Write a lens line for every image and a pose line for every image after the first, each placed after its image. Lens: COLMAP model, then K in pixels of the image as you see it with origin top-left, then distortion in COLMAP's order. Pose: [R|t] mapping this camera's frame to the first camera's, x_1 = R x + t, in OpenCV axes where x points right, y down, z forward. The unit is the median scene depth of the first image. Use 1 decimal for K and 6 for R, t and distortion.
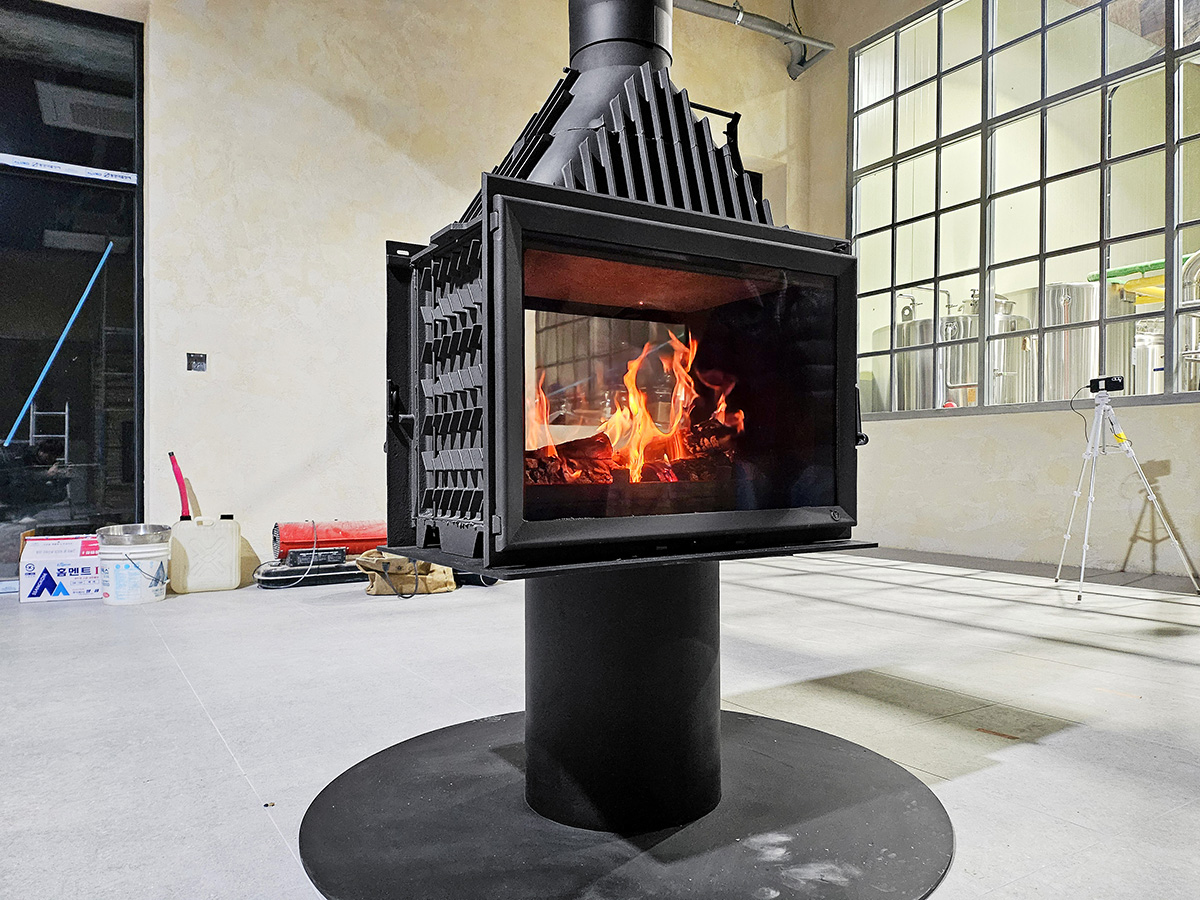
lens RADIAL K [[836.8, 0, 595.3], [0, 836.8, 454.2], [0, 0, 1]] dist [0.045940, -0.026498]
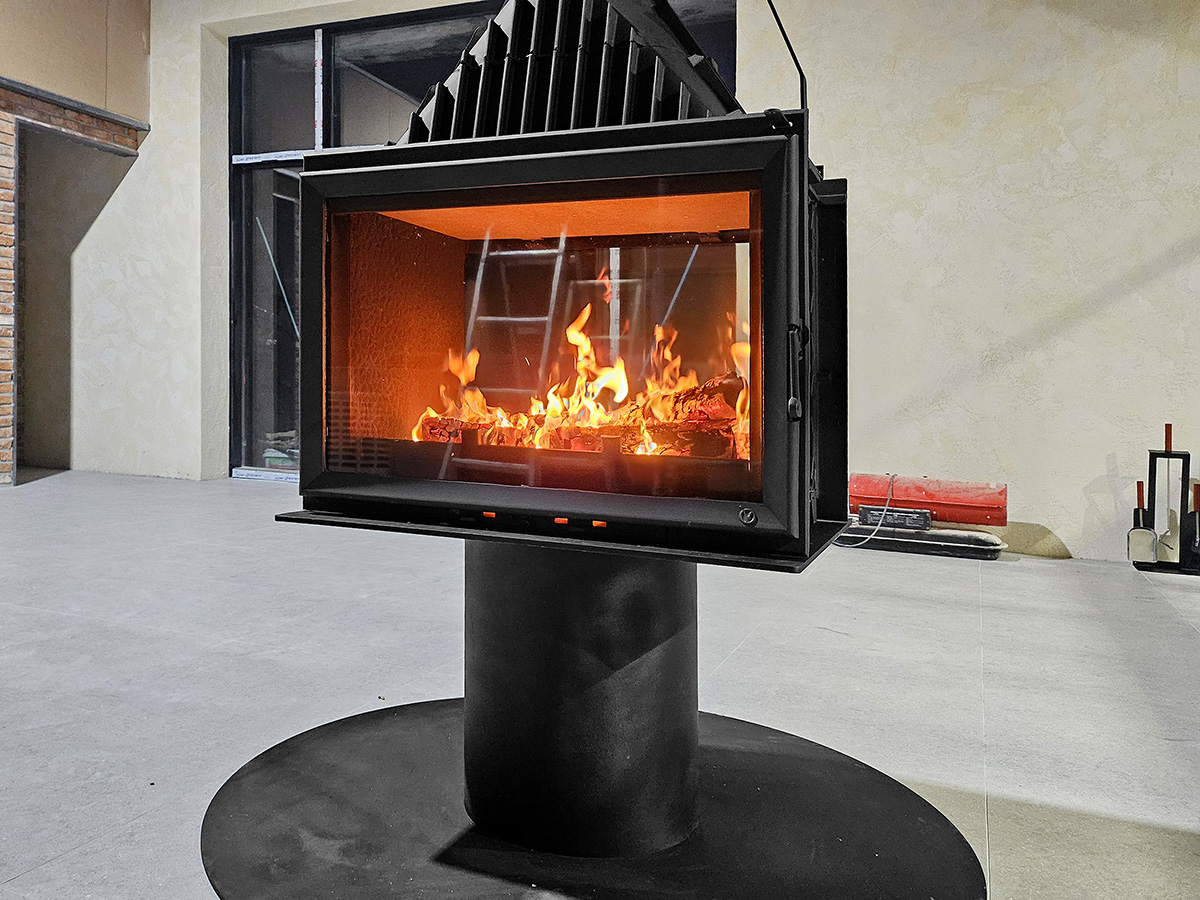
lens RADIAL K [[978.5, 0, 510.1], [0, 978.5, 368.6], [0, 0, 1]] dist [0.038591, -0.025704]
pose [[0.553868, 0.010160, -0.832543, 0.346057], [-0.025787, 0.999655, -0.004957, -0.016255], [0.832205, 0.024214, 0.553939, 0.157236]]
